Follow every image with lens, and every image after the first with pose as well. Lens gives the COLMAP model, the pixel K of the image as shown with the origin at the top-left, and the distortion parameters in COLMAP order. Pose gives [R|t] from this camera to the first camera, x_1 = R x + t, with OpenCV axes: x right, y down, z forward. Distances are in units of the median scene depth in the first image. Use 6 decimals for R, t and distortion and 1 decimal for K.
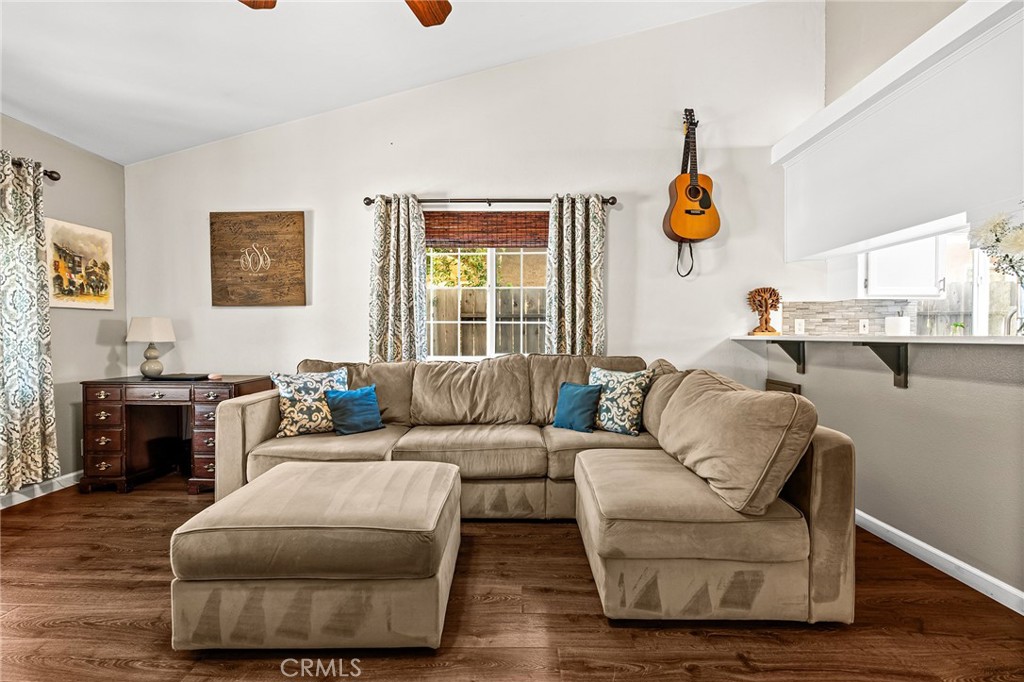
lens RADIAL K [[445.6, 0, 512.0], [0, 445.6, 341.0], [0, 0, 1]] dist [-0.003035, -0.000307]
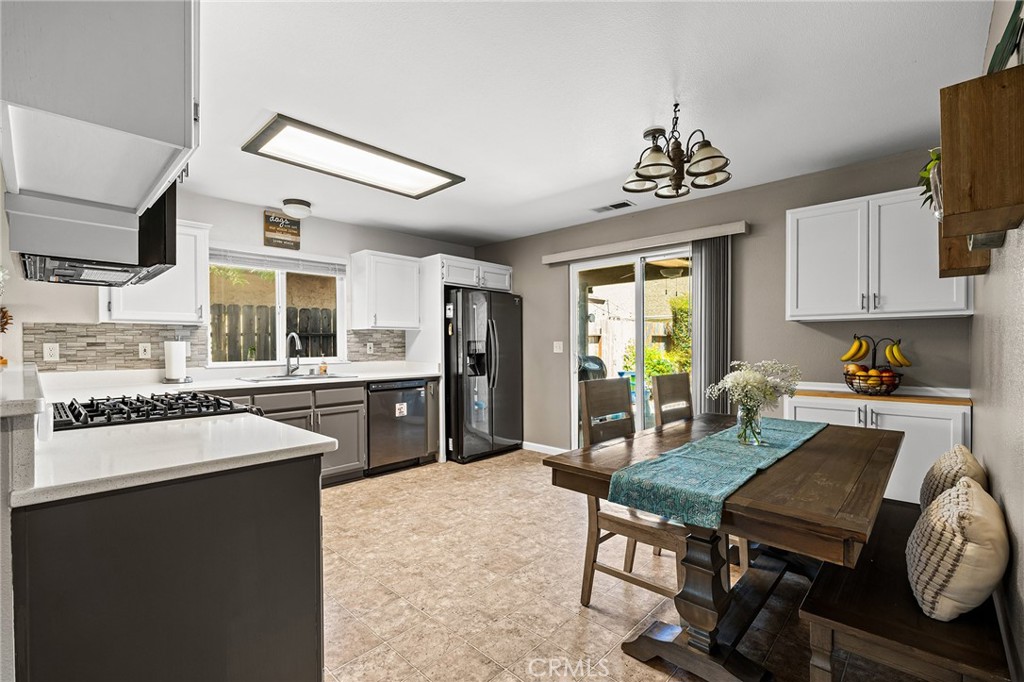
lens RADIAL K [[445.6, 0, 512.0], [0, 445.6, 341.0], [0, 0, 1]] dist [-0.003035, -0.000307]
pose [[0.670423, 0.001536, 0.741978, 0.612703], [0.017151, 0.999699, -0.017567, -0.023538], [-0.741781, 0.024503, 0.670194, -0.228761]]
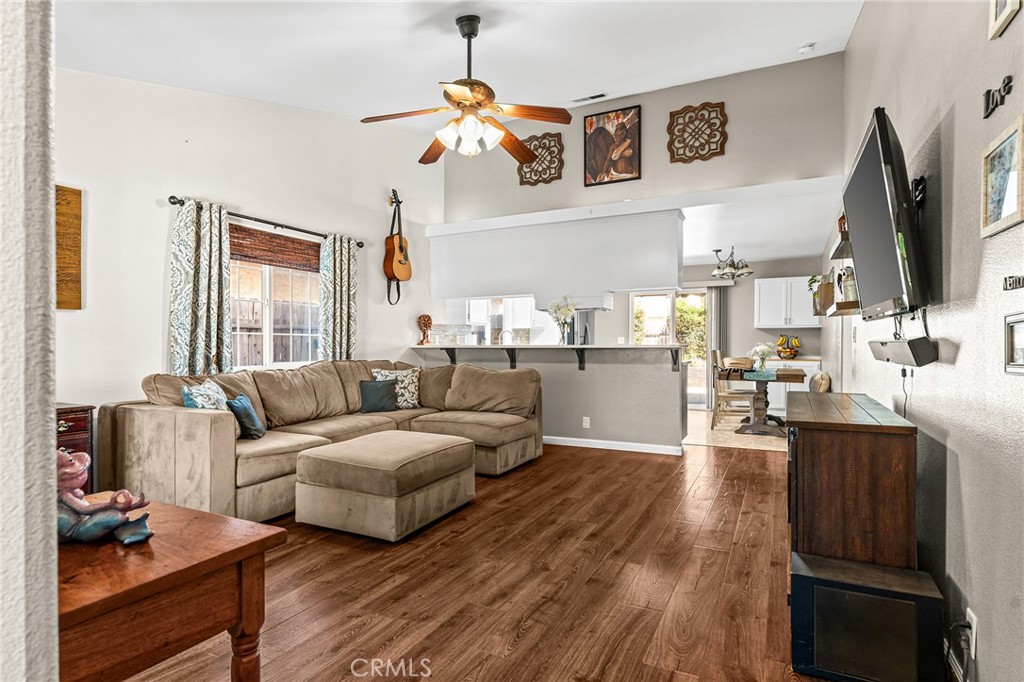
lens RADIAL K [[551.9, 0, 512.0], [0, 551.9, 341.0], [0, 0, 1]] dist [-0.001201, -0.000221]
pose [[0.426838, 0.003547, 0.904321, -1.067593], [0.015854, 0.999809, -0.011405, -0.000402], [-0.904189, 0.019205, 0.426701, -0.109860]]
